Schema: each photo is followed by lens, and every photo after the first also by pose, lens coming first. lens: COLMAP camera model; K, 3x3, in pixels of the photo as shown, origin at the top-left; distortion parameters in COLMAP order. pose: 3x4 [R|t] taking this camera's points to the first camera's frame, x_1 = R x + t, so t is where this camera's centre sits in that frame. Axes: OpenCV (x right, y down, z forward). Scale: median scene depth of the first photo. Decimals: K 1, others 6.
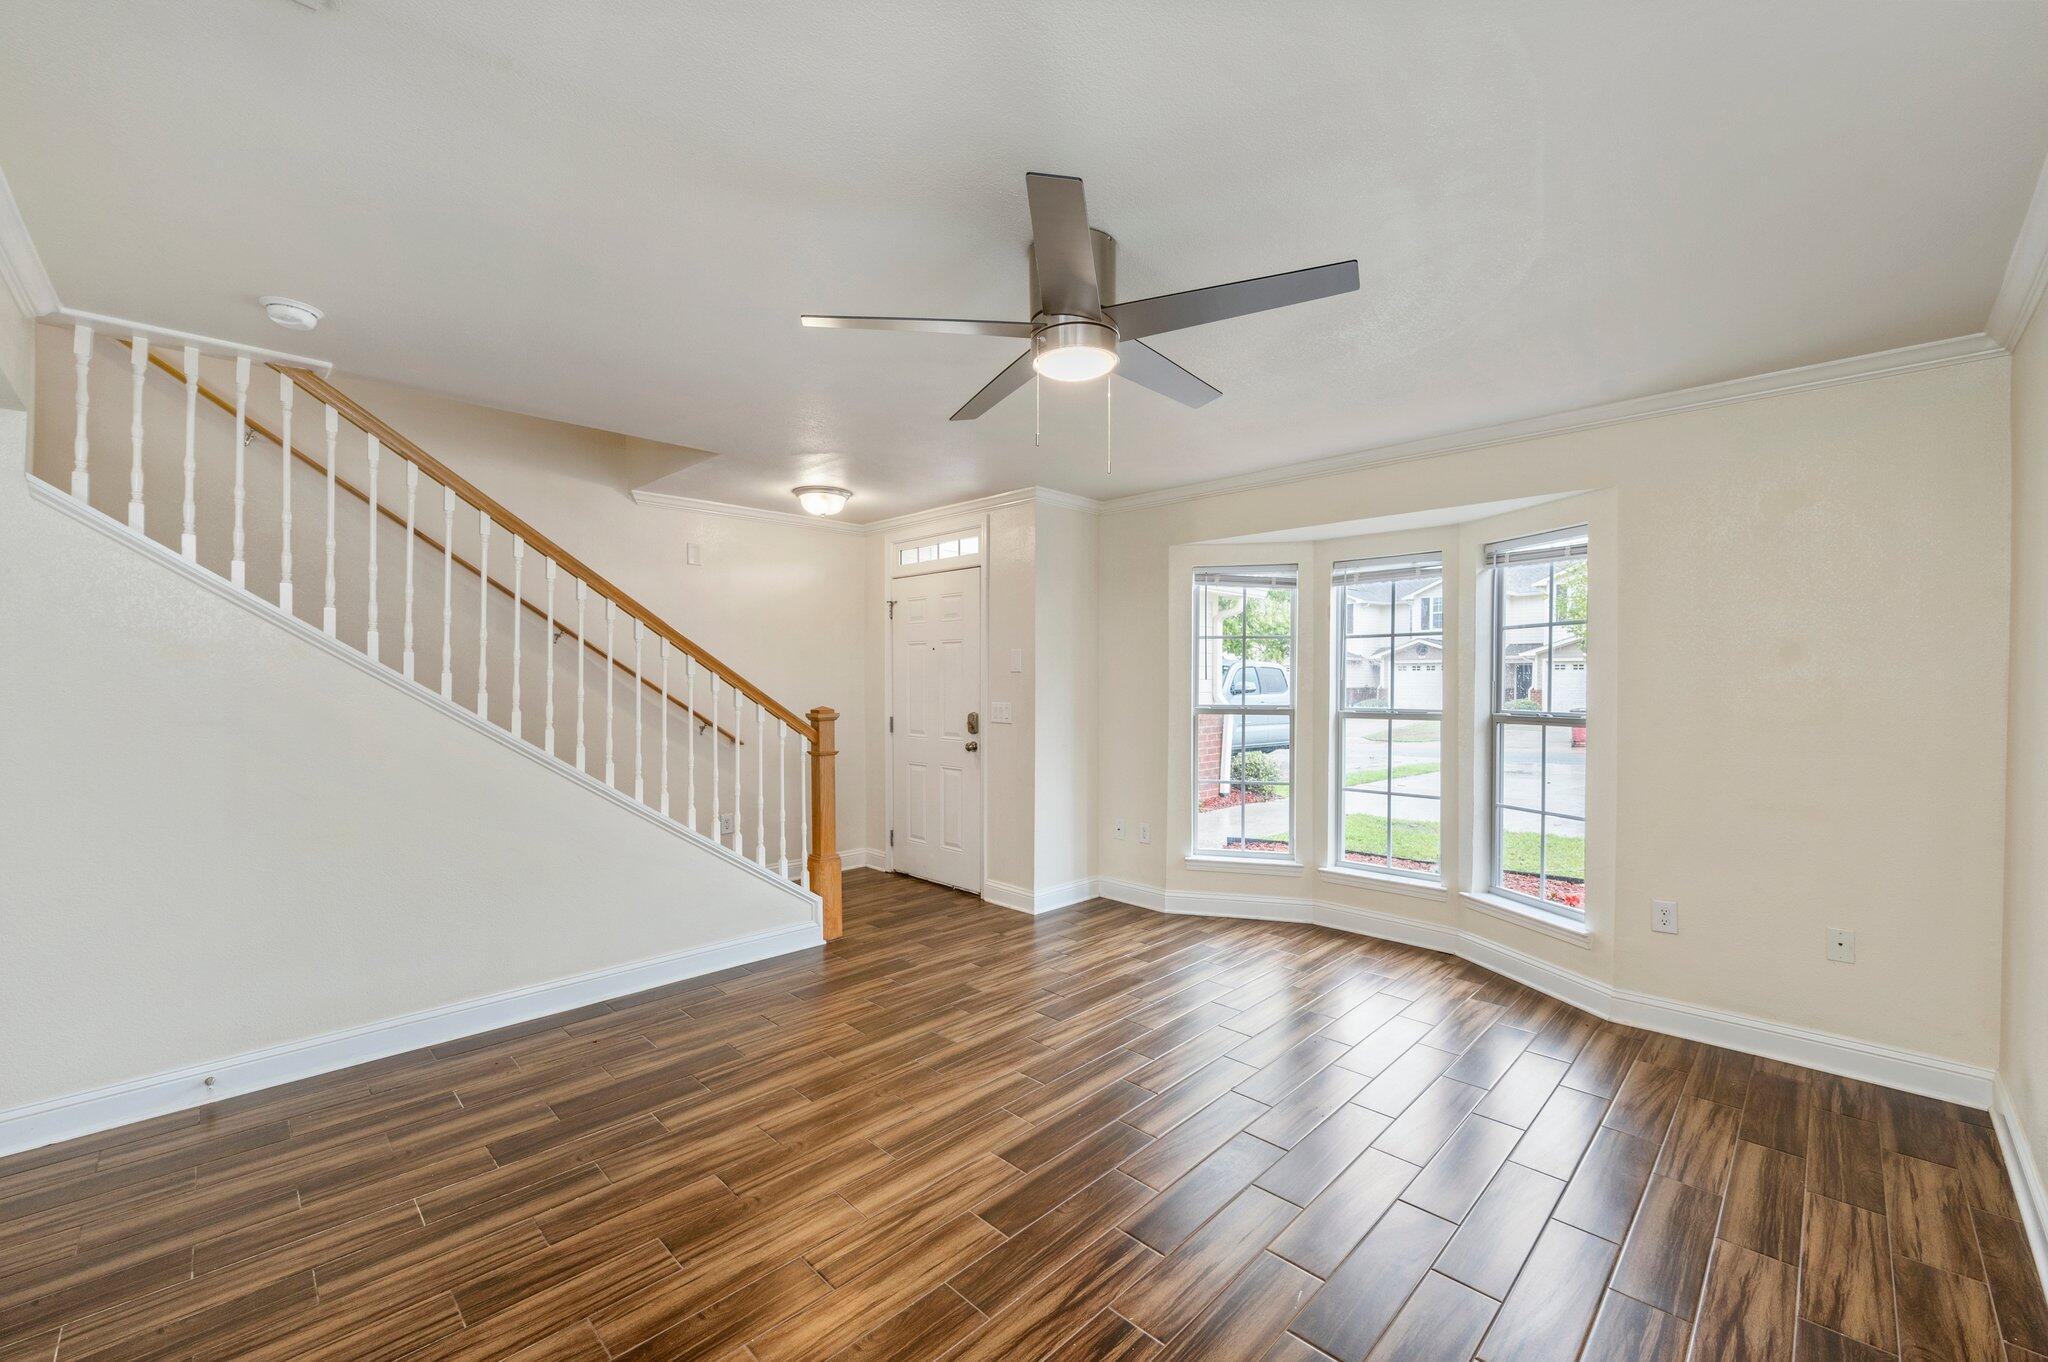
lens RADIAL K [[825.9, 0, 1046.6], [0, 825.9, 694.1], [0, 0, 1]] dist [-0.001556, -0.000424]
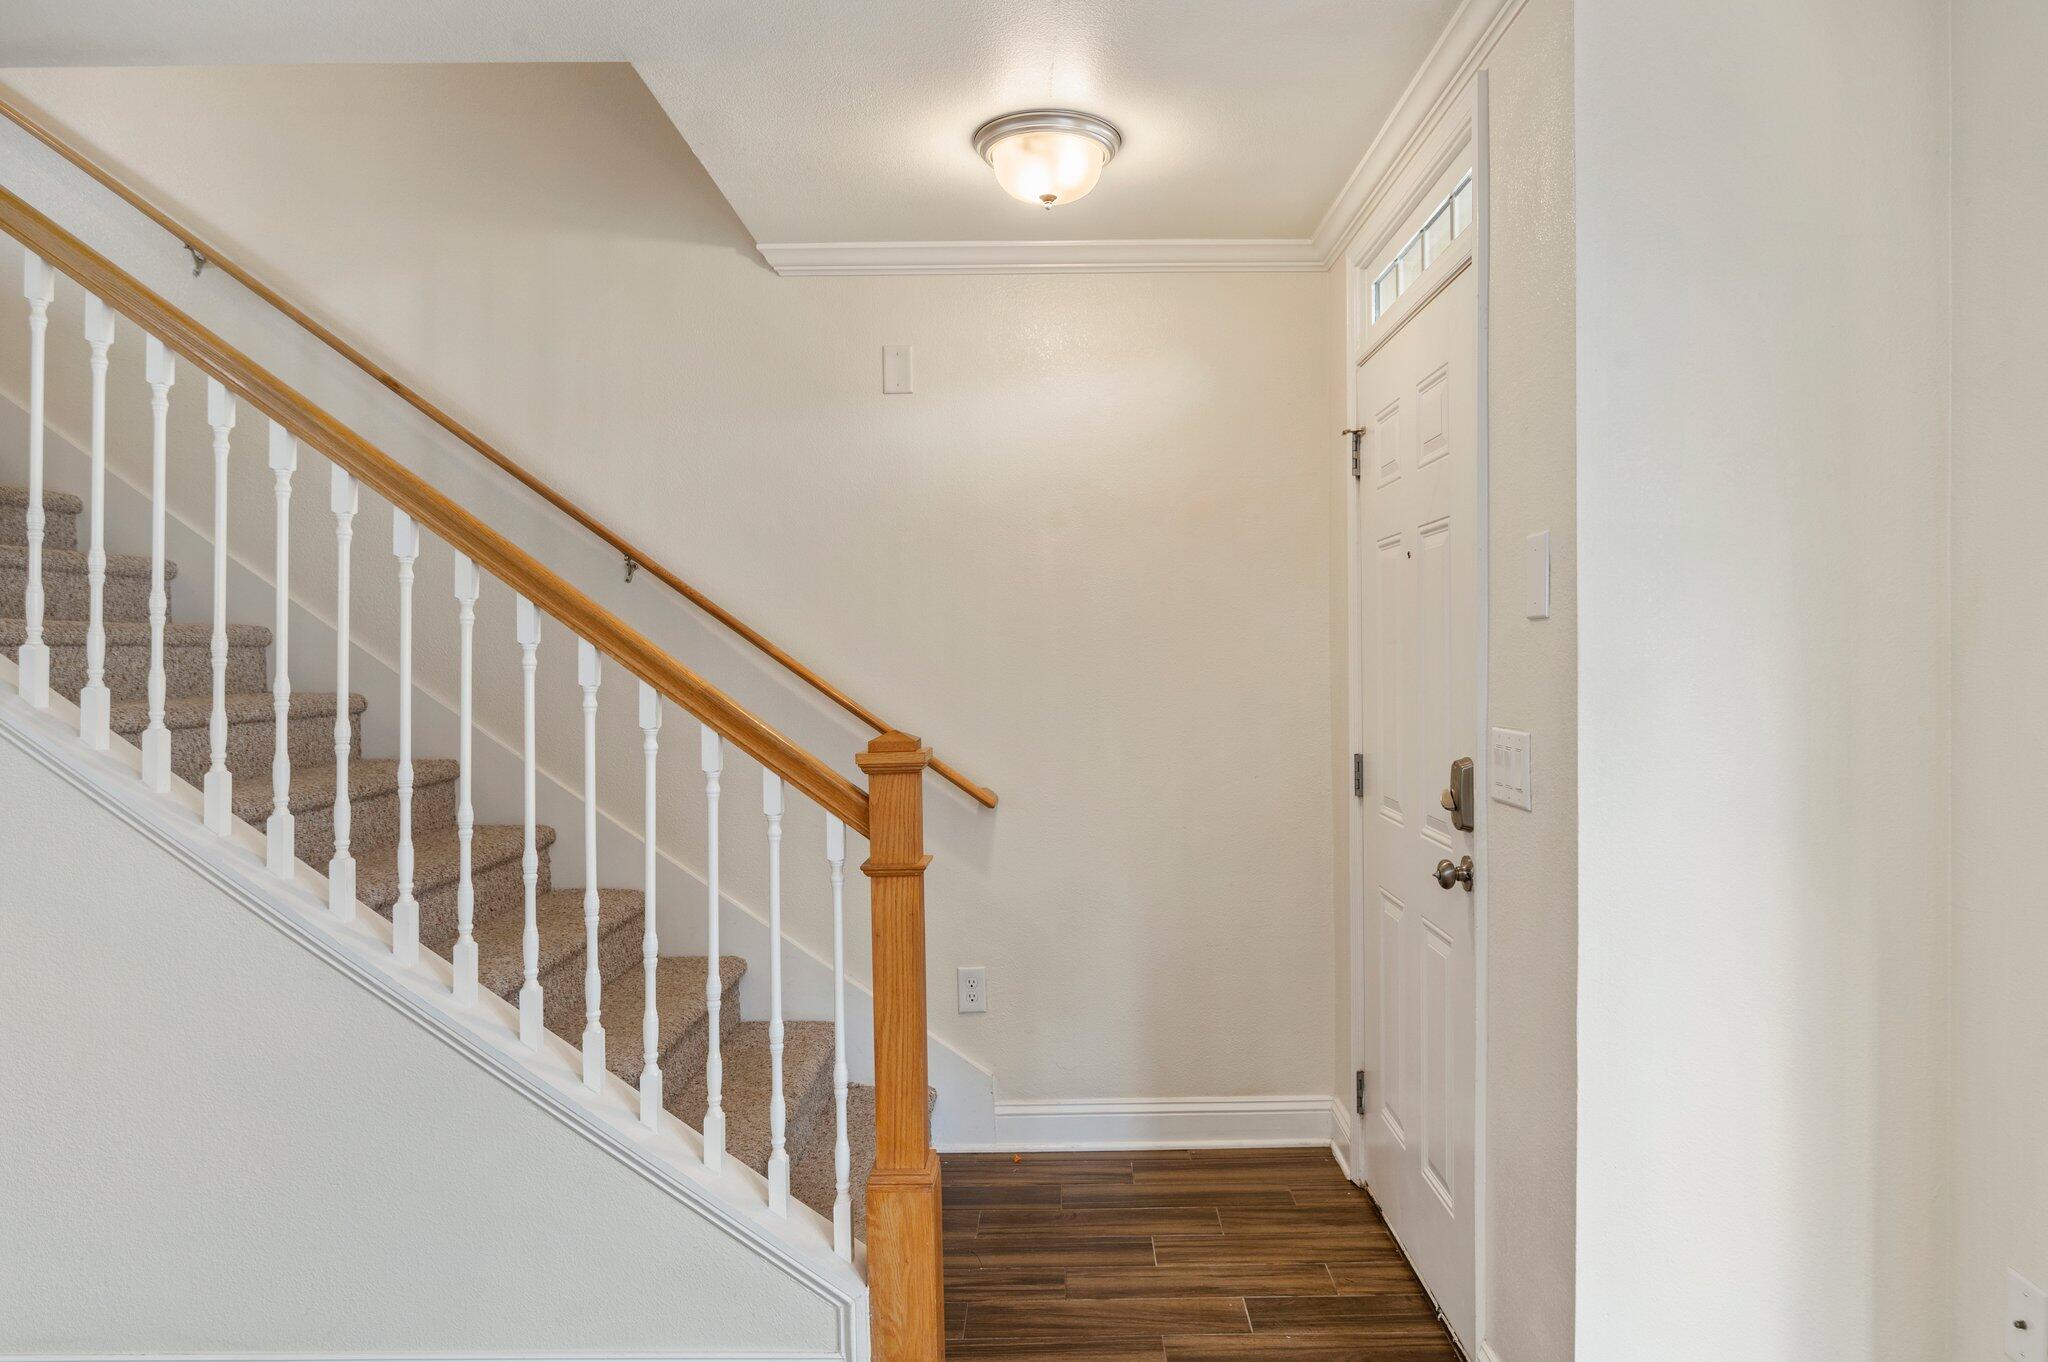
lens RADIAL K [[1397.6, 0, 1025.0], [0, 1397.6, 677.7], [0, 0, 1]] dist [-0.020988, -0.000170]
pose [[0.722072, 0.003491, -0.691809, 0.213095], [-0.004464, 0.999990, 0.000387, -0.008702], [0.691803, 0.002808, 0.722080, 0.797175]]
